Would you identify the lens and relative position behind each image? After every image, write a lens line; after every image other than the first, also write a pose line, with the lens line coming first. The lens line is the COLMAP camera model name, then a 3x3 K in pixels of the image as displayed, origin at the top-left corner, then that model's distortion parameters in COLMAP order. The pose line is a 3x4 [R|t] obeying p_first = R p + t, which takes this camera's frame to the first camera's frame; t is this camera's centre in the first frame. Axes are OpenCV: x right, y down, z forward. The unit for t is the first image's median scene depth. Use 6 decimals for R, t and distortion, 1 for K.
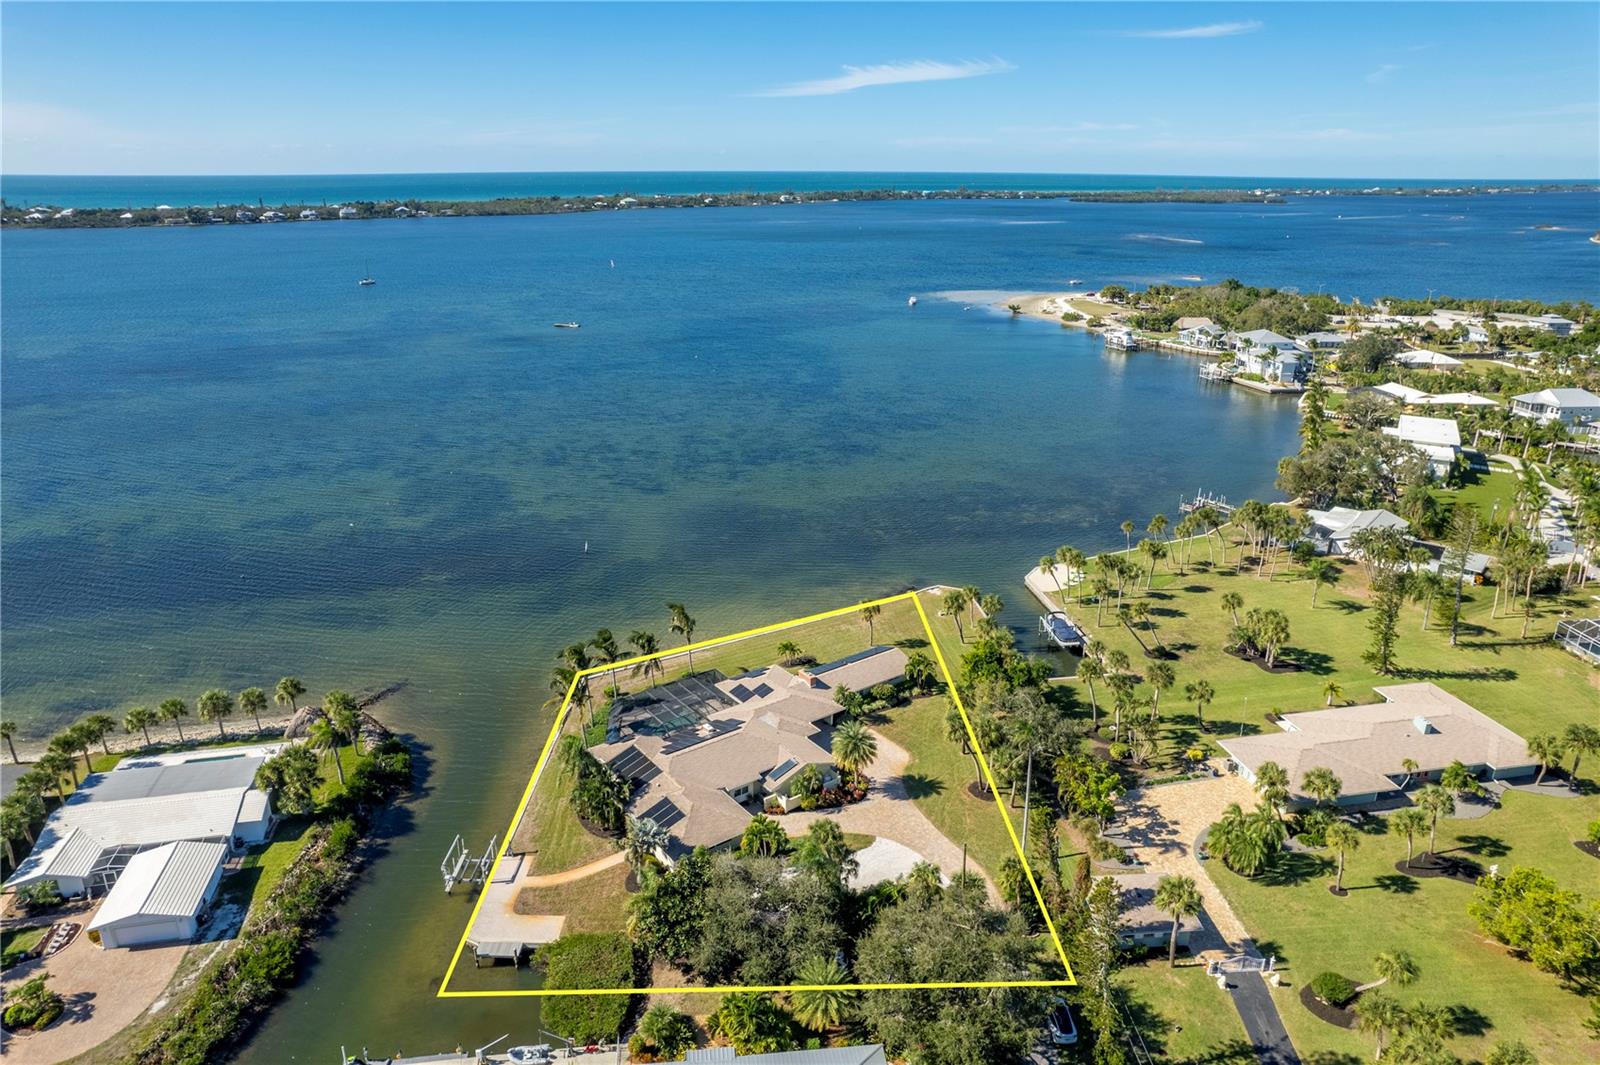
lens RADIAL K [[1037.4, 0, 796.0], [0, 1037.4, 540.0], [0, 0, 1]] dist [-0.078457, 0.067867]
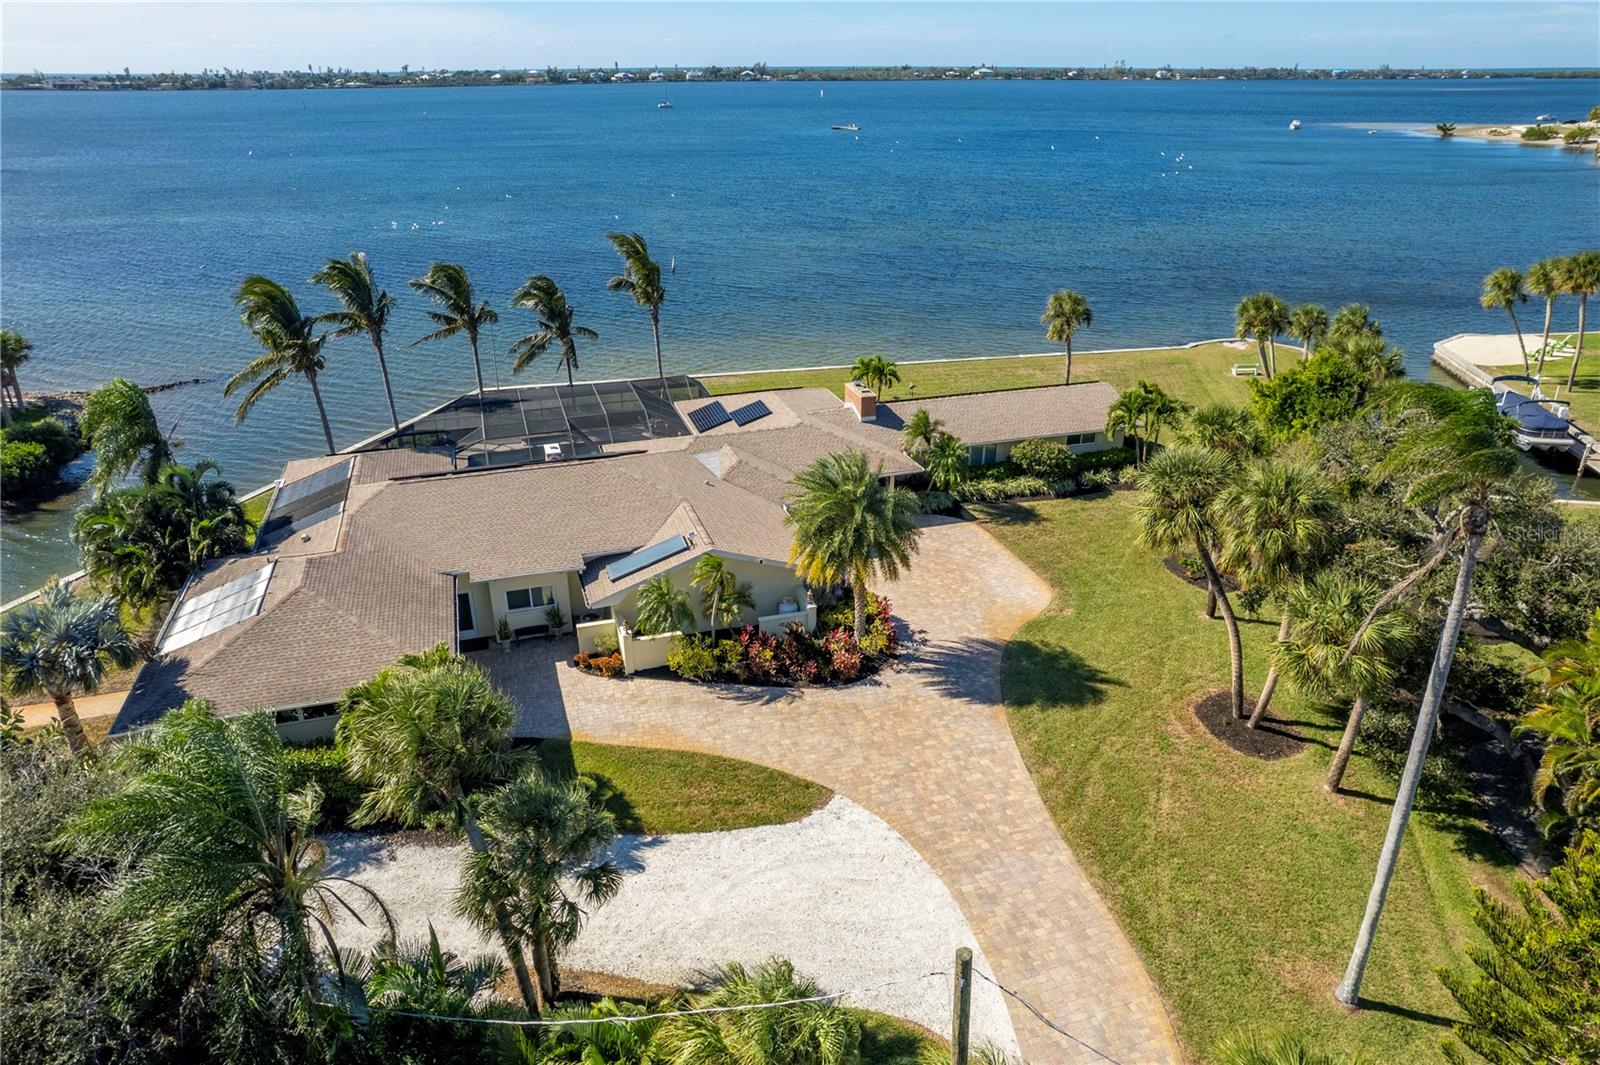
lens RADIAL K [[1037.4, 0, 796.0], [0, 1037.4, 540.0], [0, 0, 1]] dist [-0.078457, 0.067867]
pose [[0.944190, 0.132868, -0.301415, 0.125277], [-0.107498, 0.989231, 0.099326, 0.154422], [0.311367, -0.061381, 0.948305, 0.596635]]
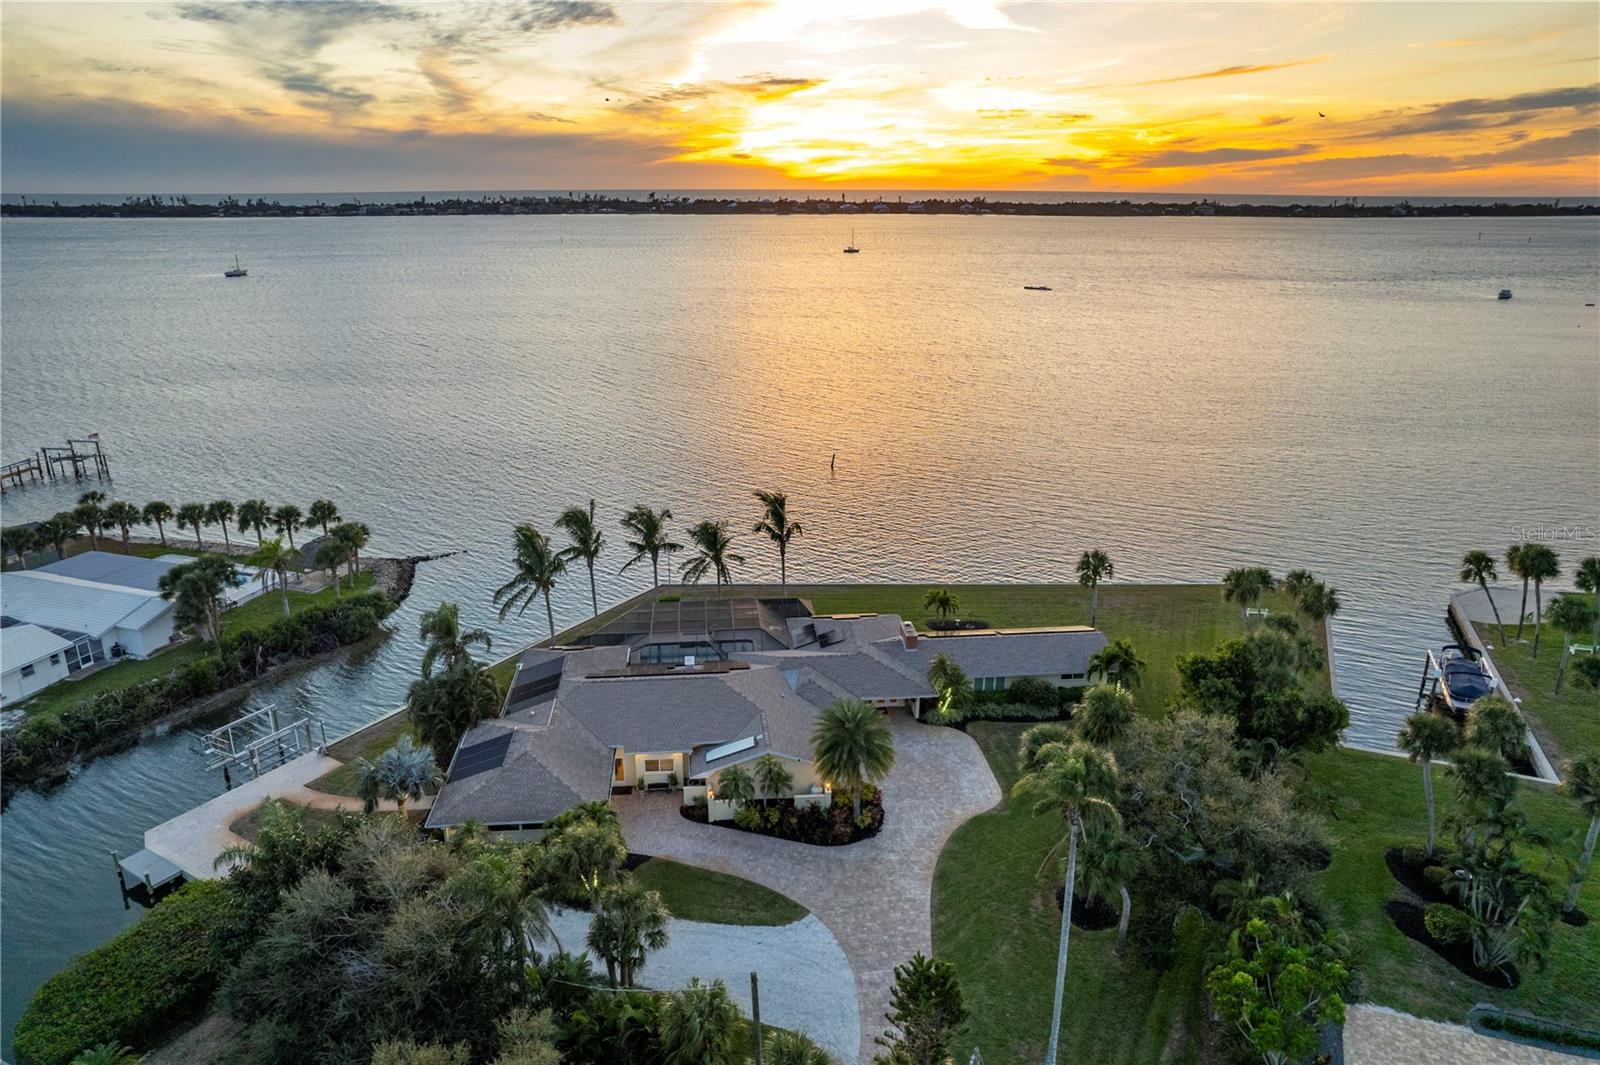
lens RADIAL K [[1037.4, 0, 796.0], [0, 1037.4, 540.0], [0, 0, 1]] dist [-0.078457, 0.067867]
pose [[0.857000, 0.166864, -0.487553, 0.245938], [-0.177835, 0.983765, 0.024100, 0.076802], [0.483659, 0.066051, 0.872761, 0.446978]]
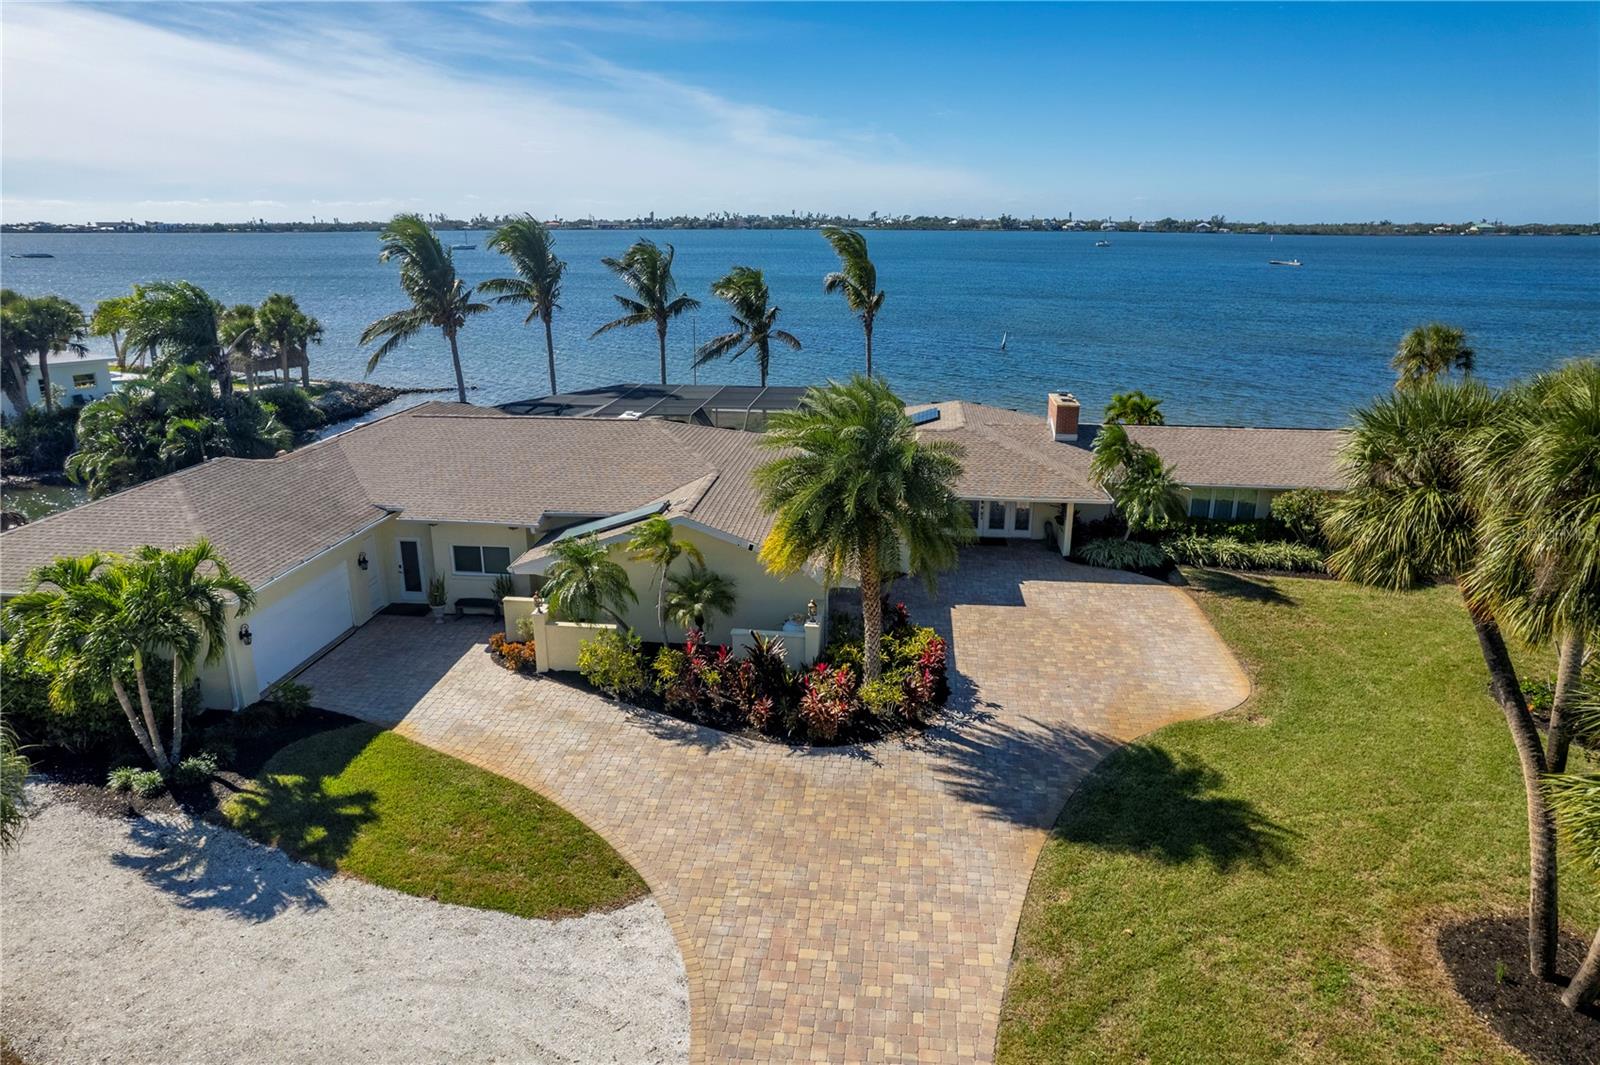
lens RADIAL K [[1032.9, 0, 795.8], [0, 1032.9, 540.7], [0, 0, 1]] dist [-0.083428, 0.072868]
pose [[0.730405, 0.200760, -0.652843, 0.165694], [-0.234389, 0.971457, 0.036504, 0.182045], [0.641537, 0.126357, 0.756613, 0.736577]]
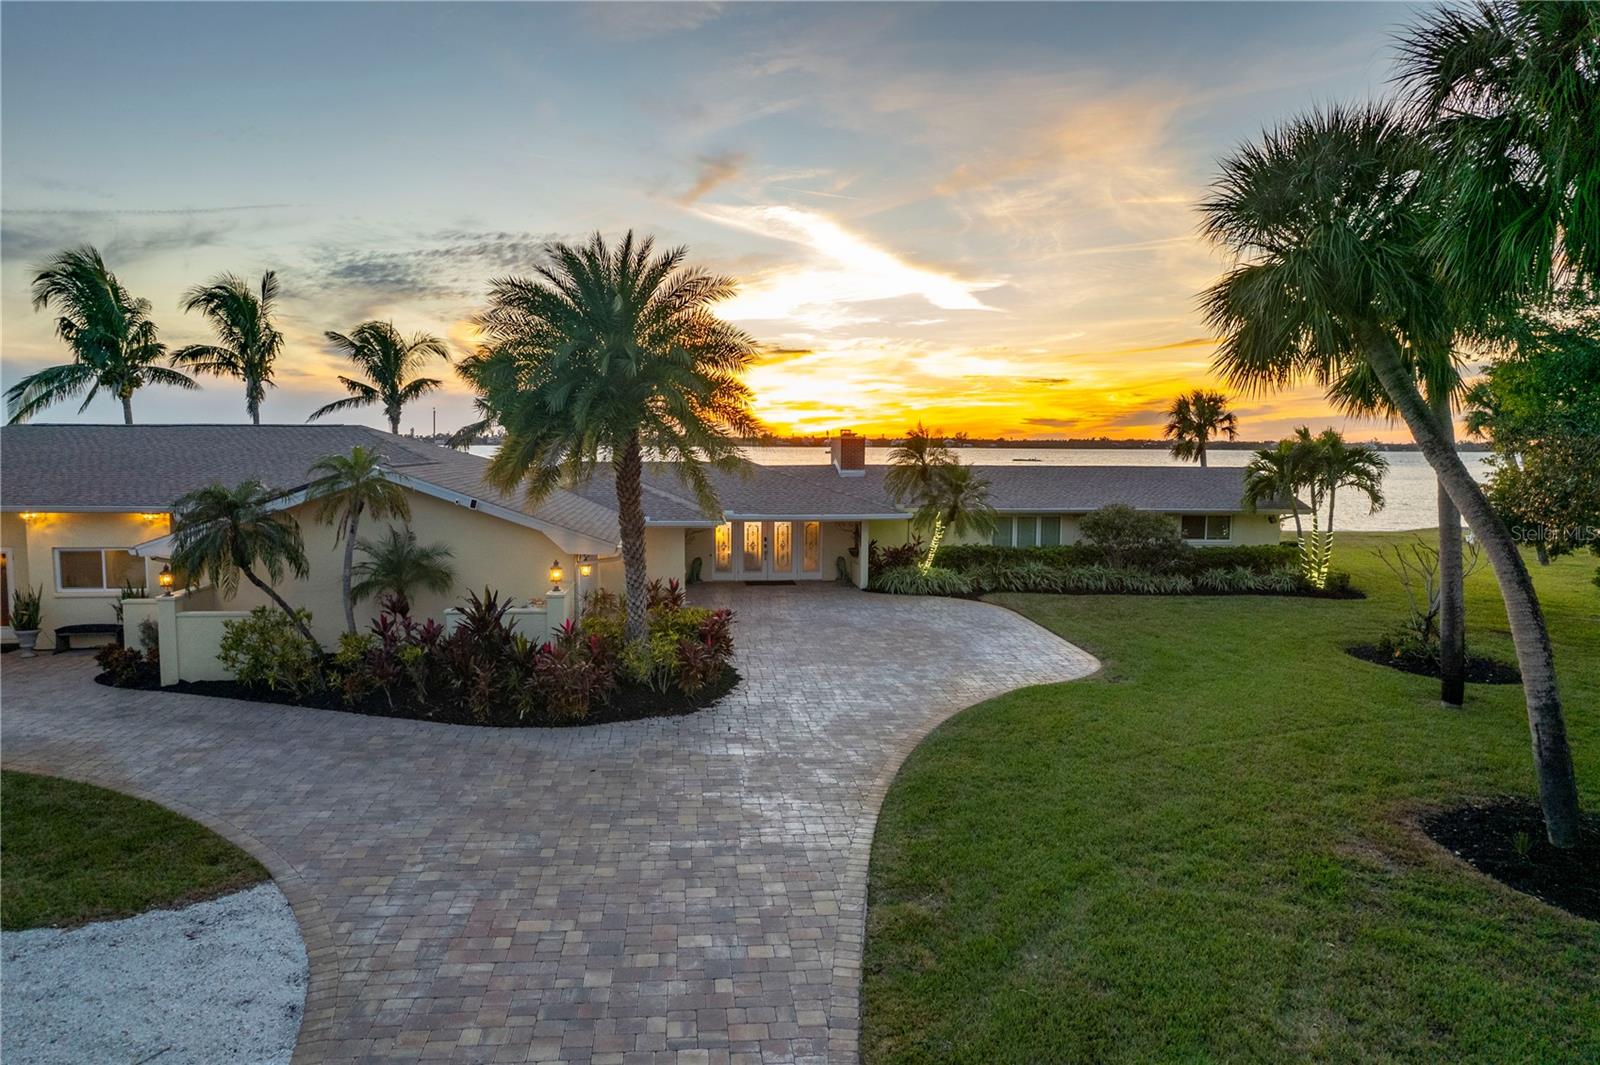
lens RADIAL K [[1042.1, 0, 798.2], [0, 1042.1, 537.2], [0, 0, 1]] dist [-0.084030, 0.074852]
pose [[0.863202, 0.047875, -0.502584, 0.146674], [-0.178227, 0.960295, -0.214634, 0.223866], [0.472354, 0.274847, 0.837461, 0.780551]]
